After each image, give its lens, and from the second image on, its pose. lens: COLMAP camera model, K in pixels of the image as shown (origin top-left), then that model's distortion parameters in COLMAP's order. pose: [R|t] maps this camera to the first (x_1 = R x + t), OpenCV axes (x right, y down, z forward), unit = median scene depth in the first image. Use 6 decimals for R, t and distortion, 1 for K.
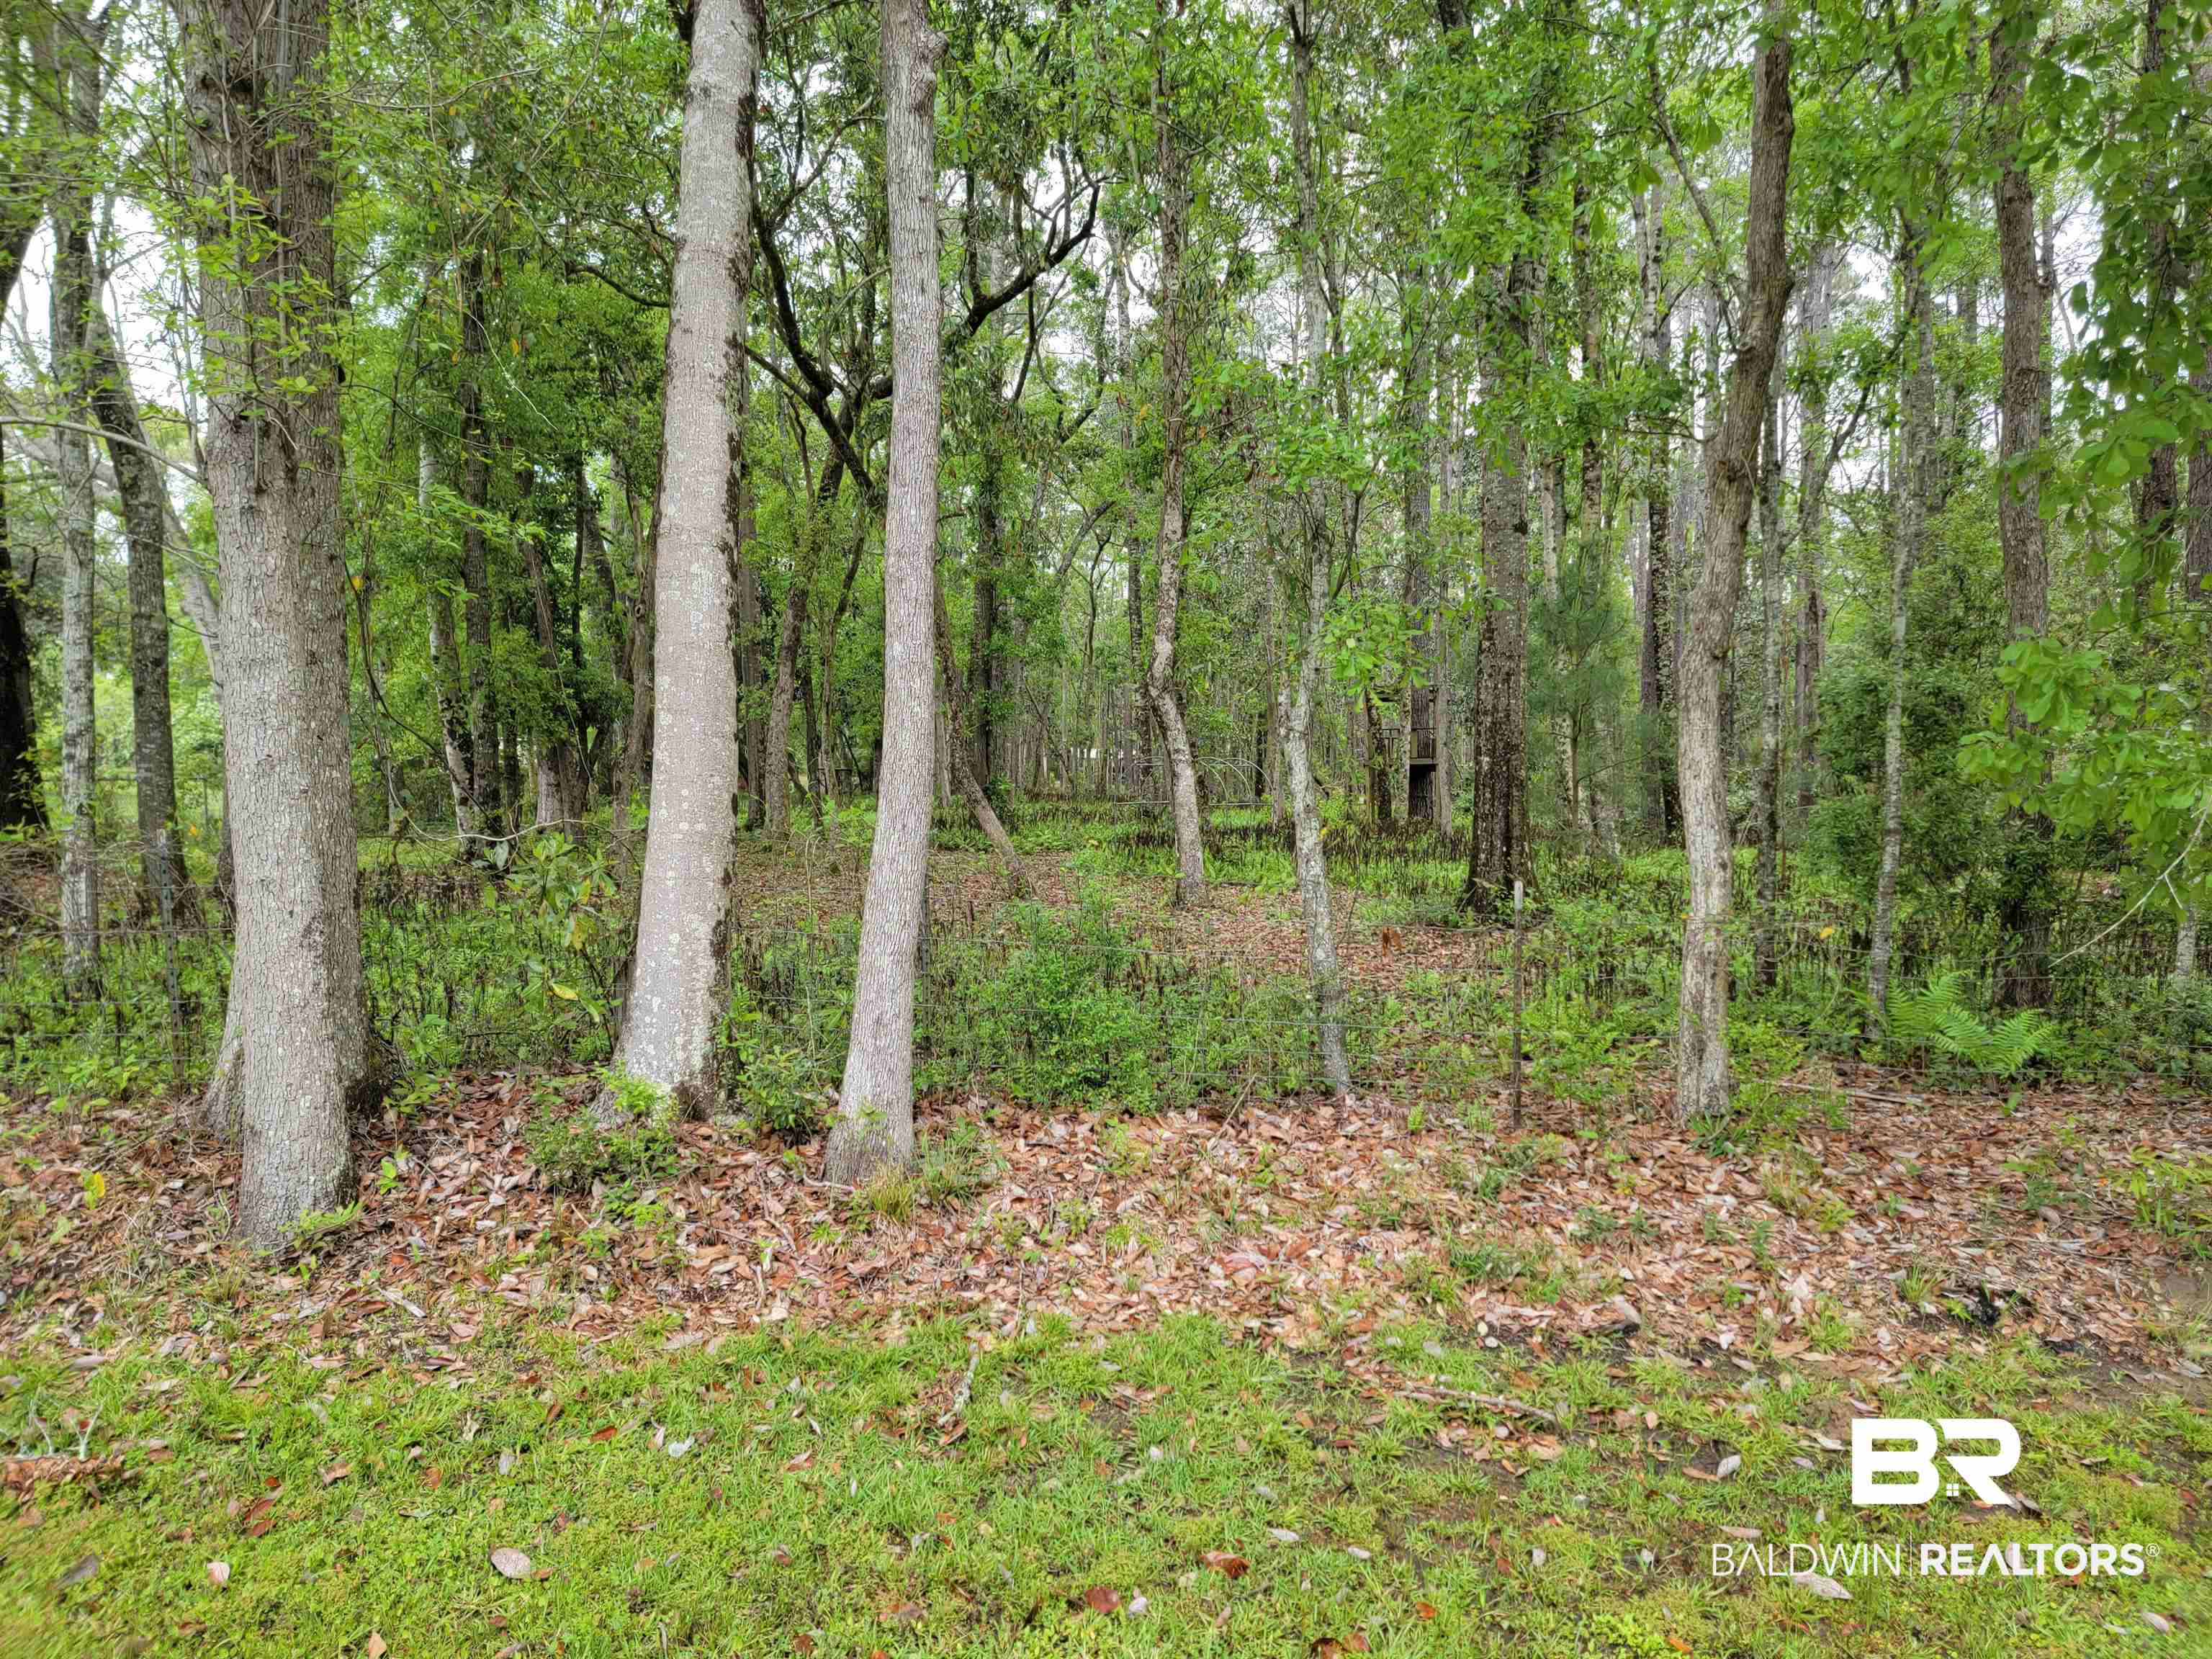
lens RADIAL K [[1505.2, 0, 1147.5], [0, 1505.2, 828.3], [0, 0, 1]] dist [0.083256, -0.055848]
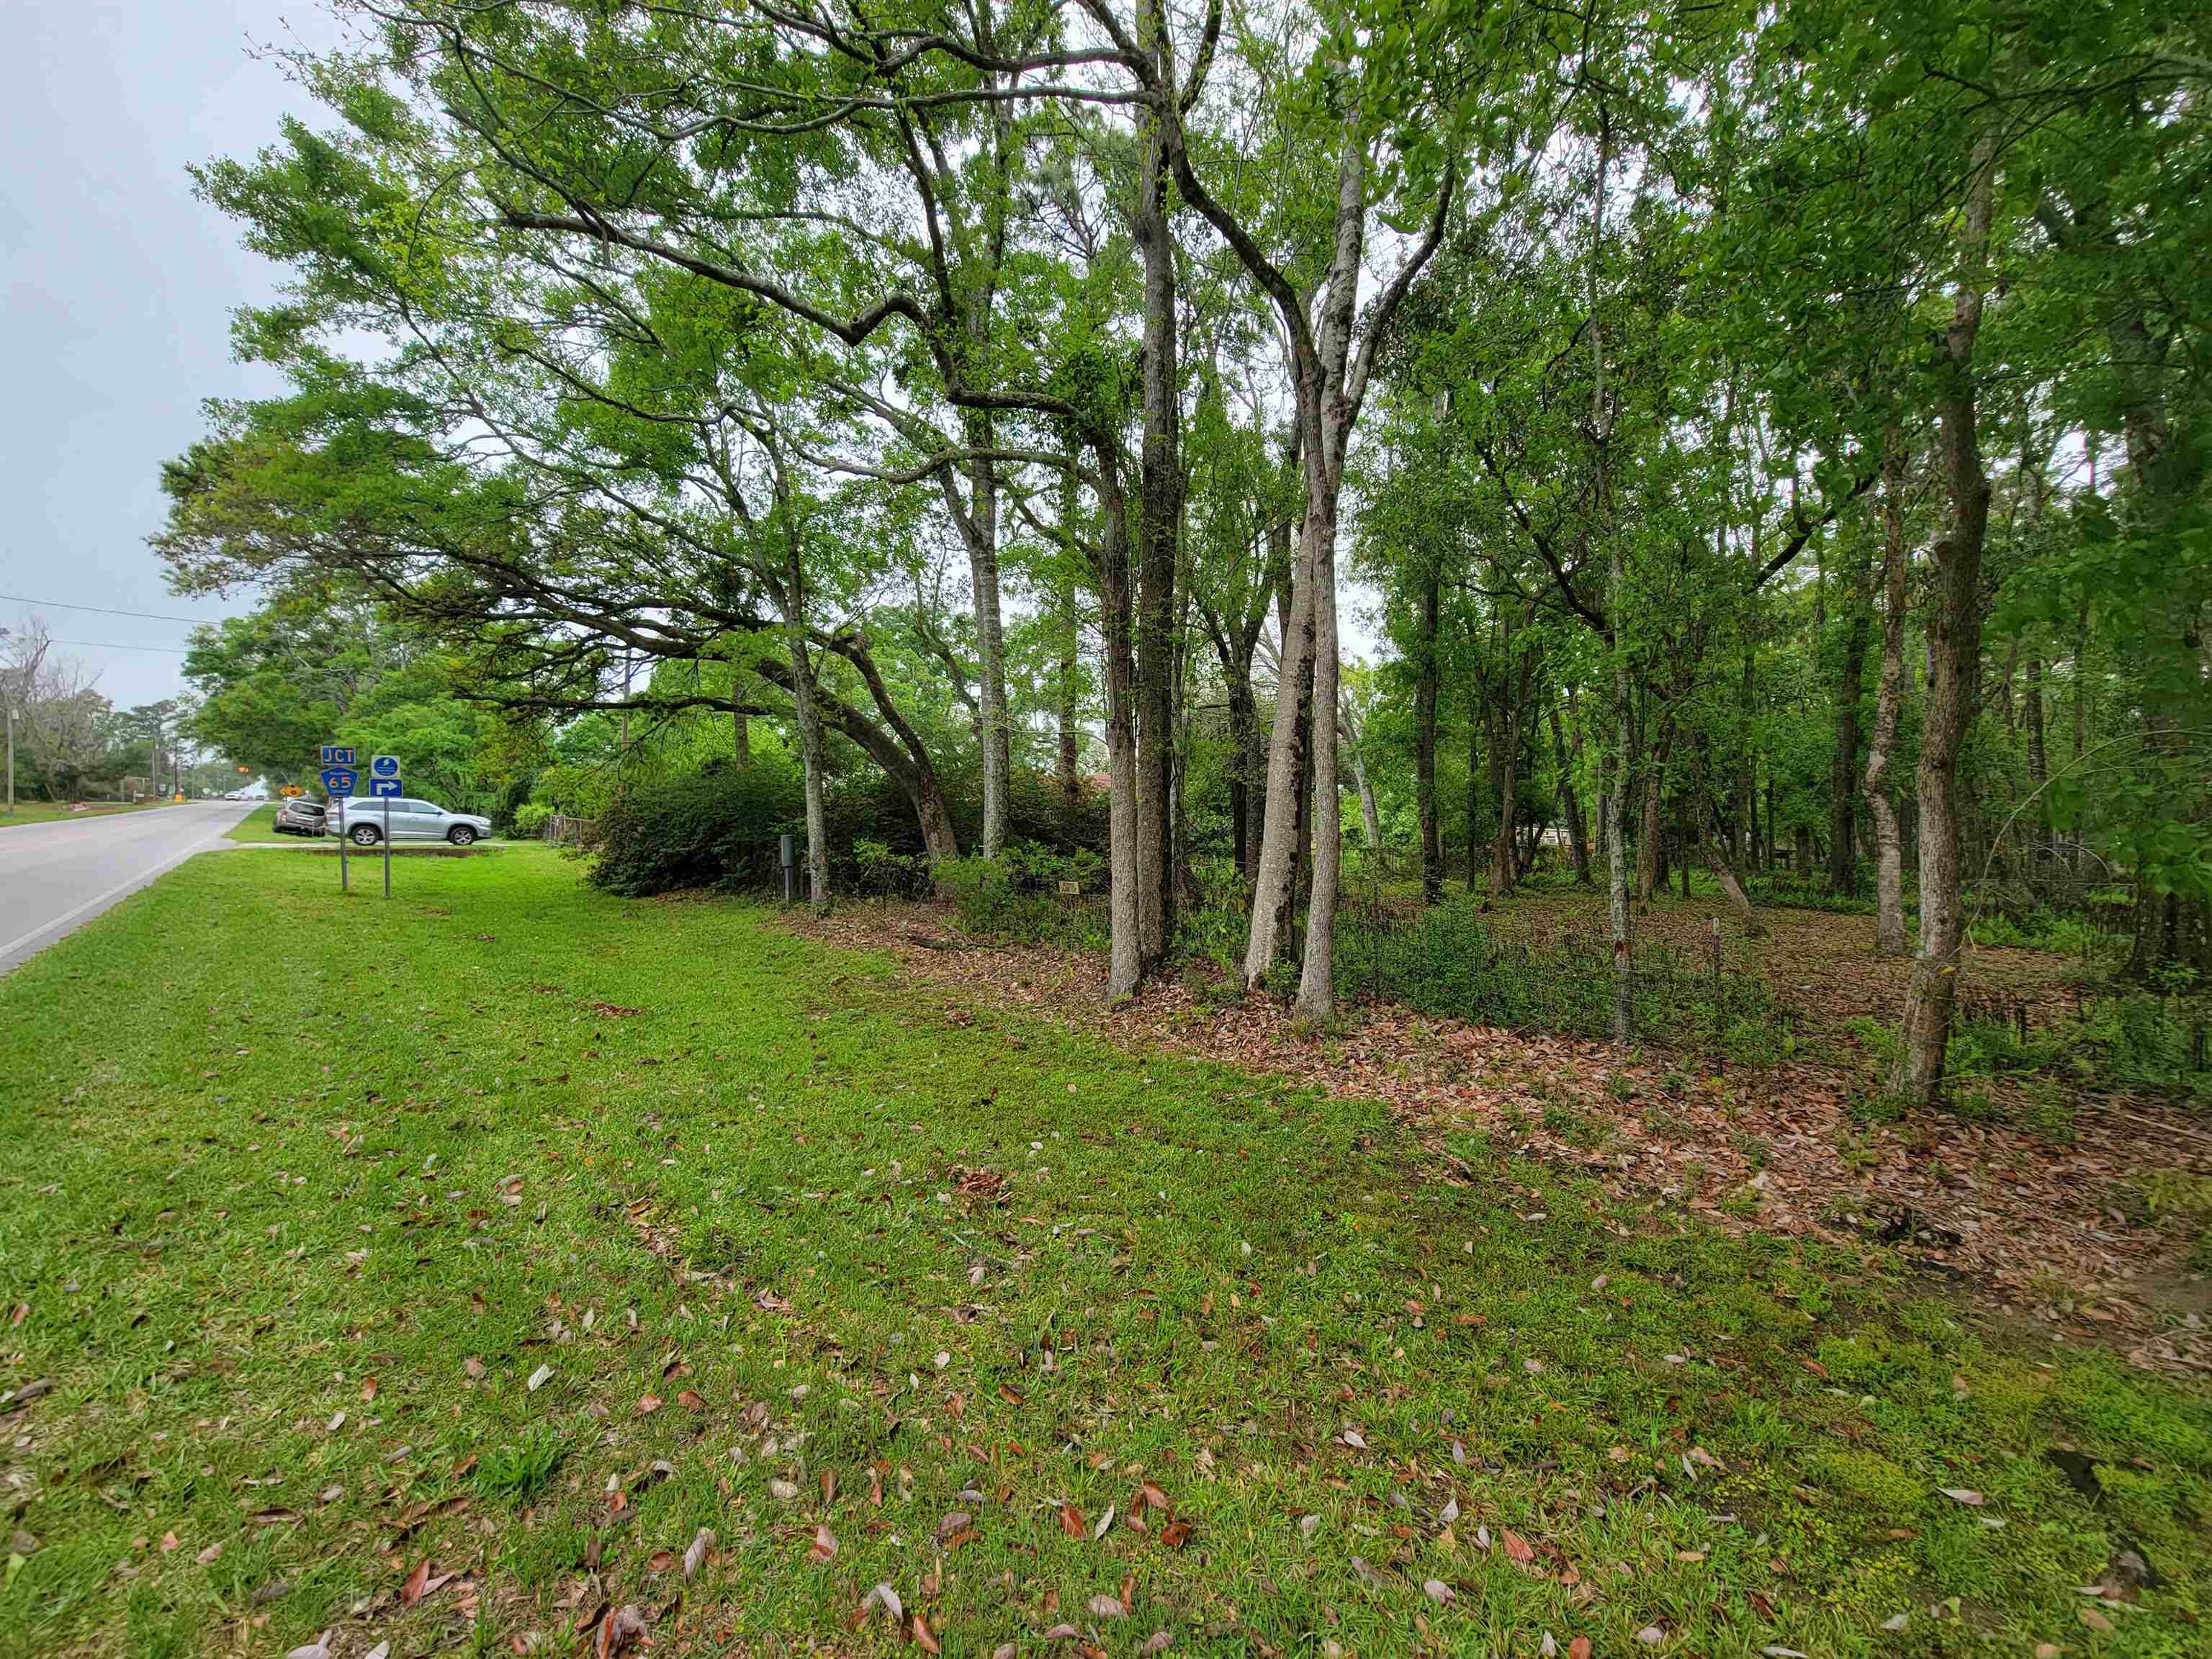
lens RADIAL K [[886.4, 0, 1106.2], [0, 886.4, 836.9], [0, 0, 1]] dist [0.000017, 0.000225]
pose [[0.630513, 0.001954, -0.776176, 0.635112], [-0.046411, 0.998303, -0.035187, 0.015484], [0.774790, 0.058209, 0.629533, -0.073775]]
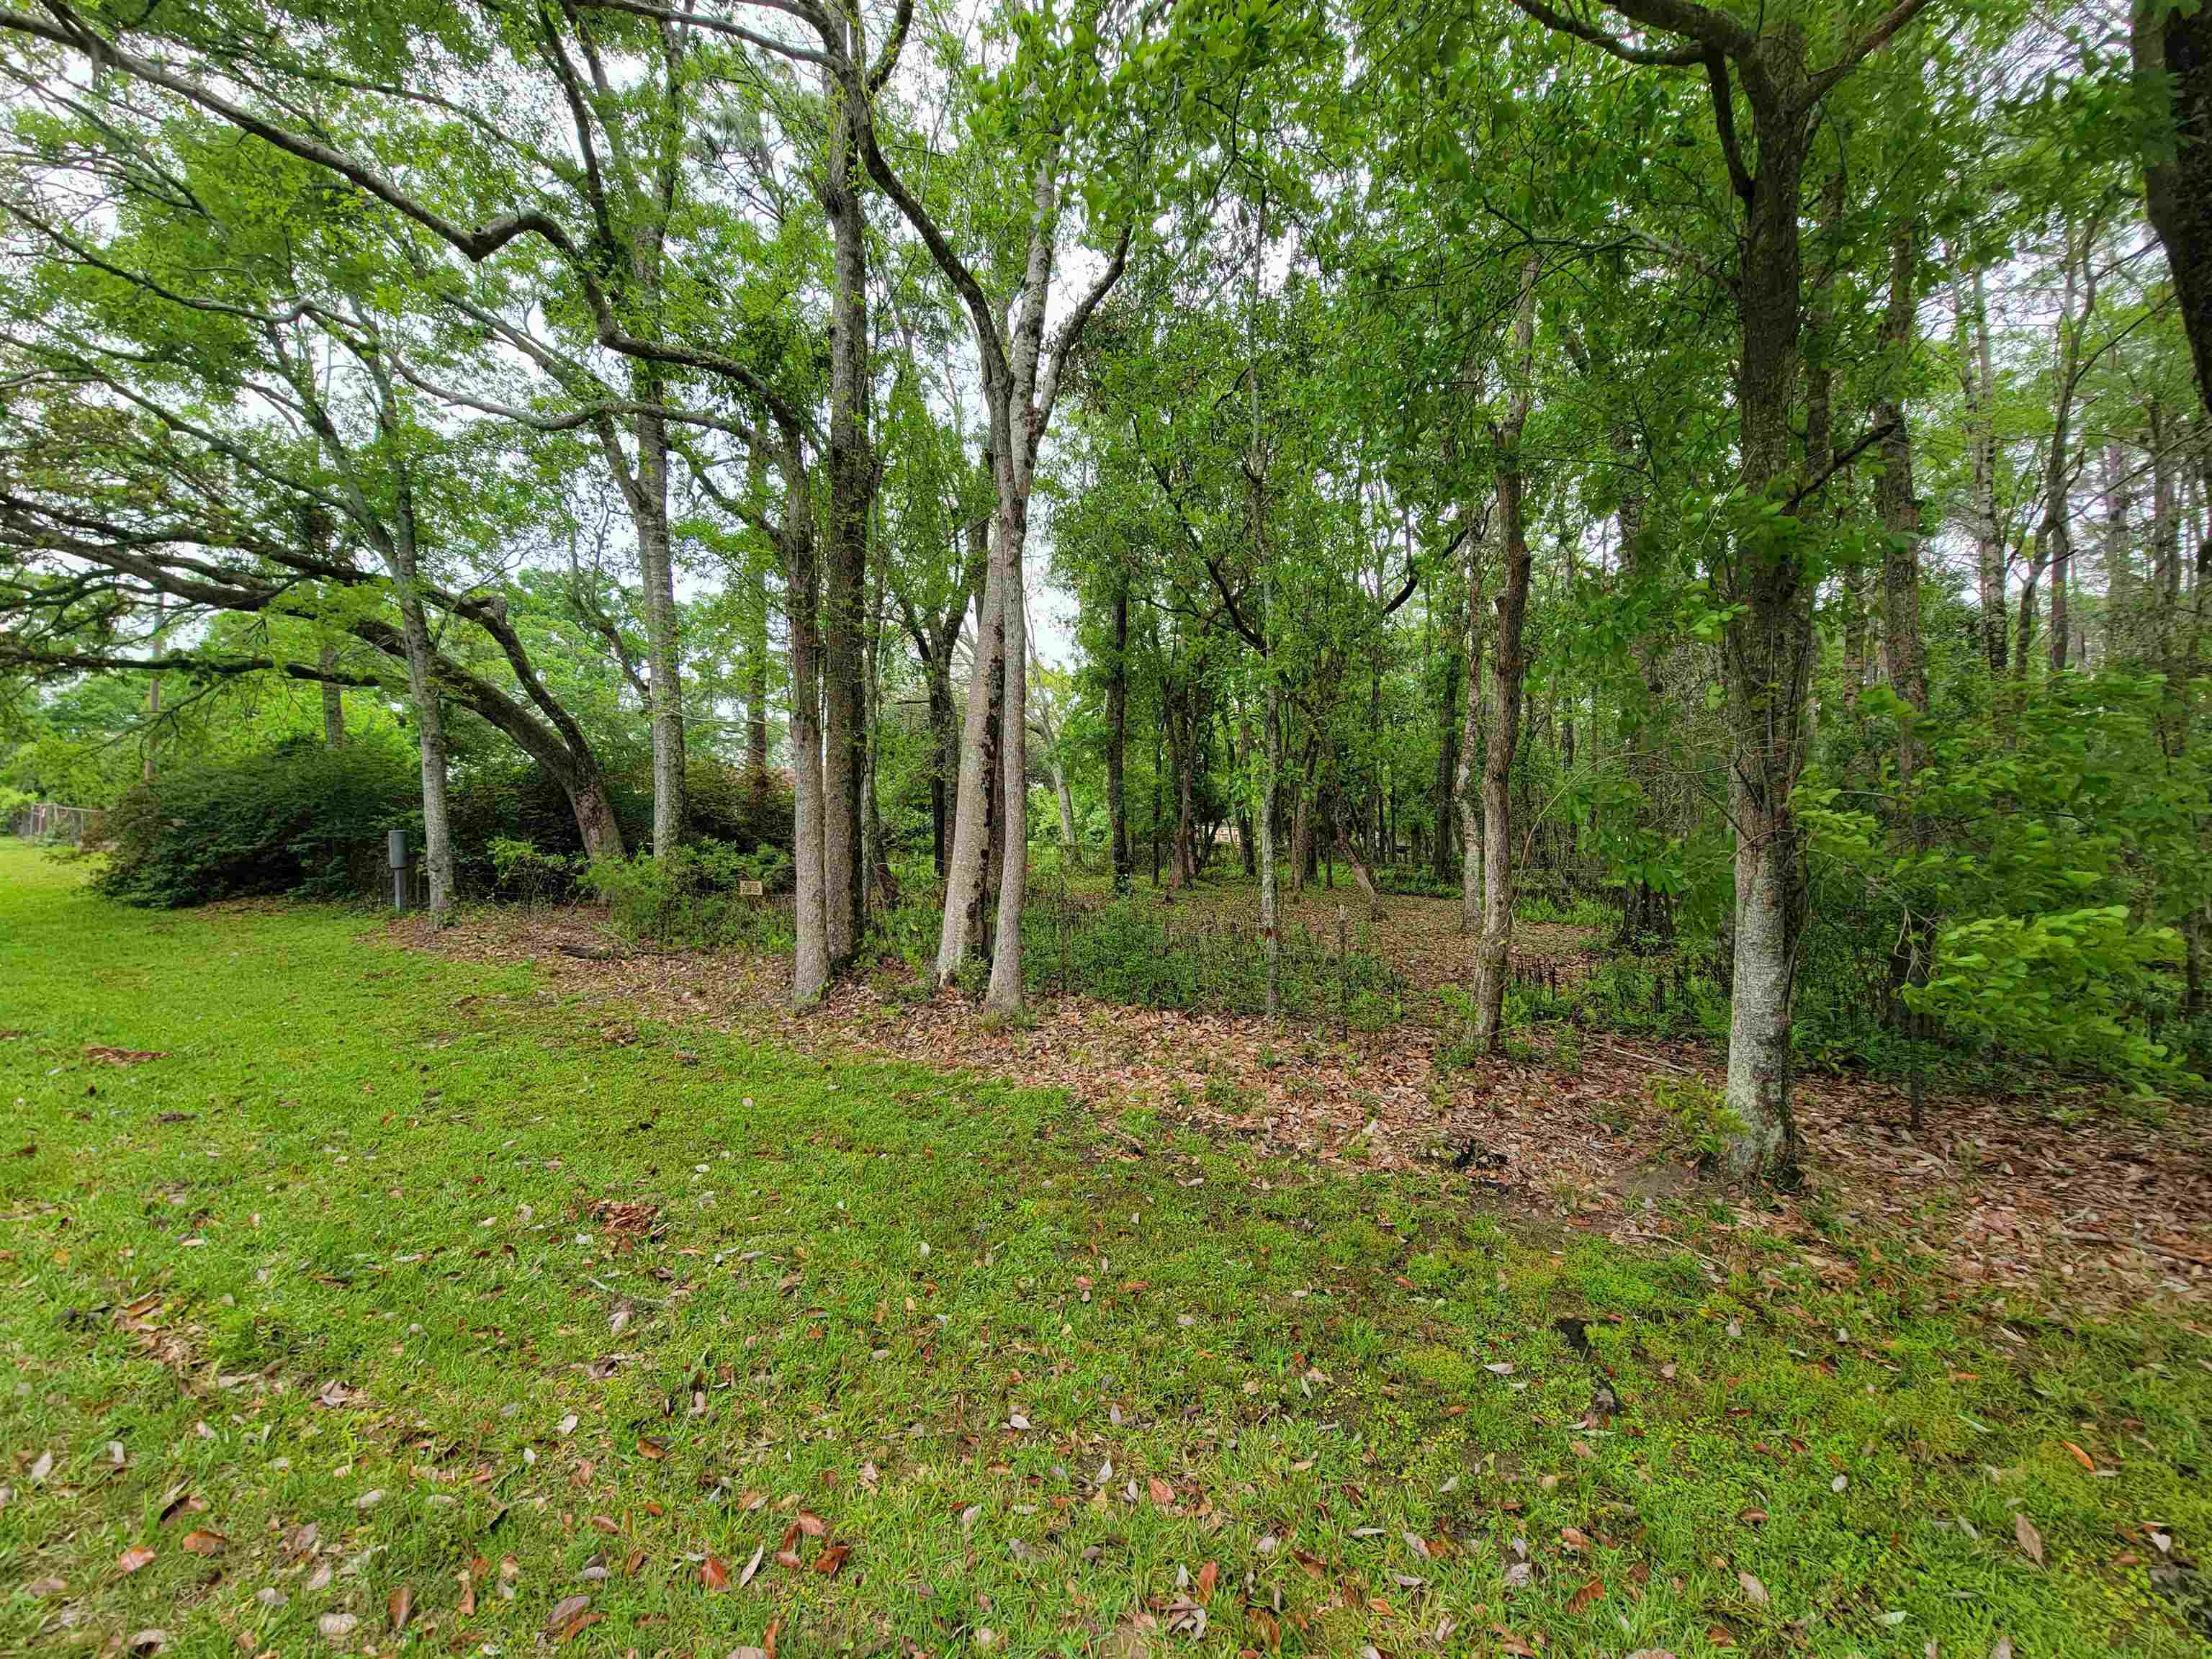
lens RADIAL K [[886.4, 0, 1087.7], [0, 886.4, 835.0], [0, 0, 1]] dist [0.000017, 0.000225]
pose [[0.837965, 0.003962, -0.545709, 0.645991], [-0.035354, 0.998267, -0.047040, 0.014584], [0.544577, 0.058711, 0.836654, -0.059696]]
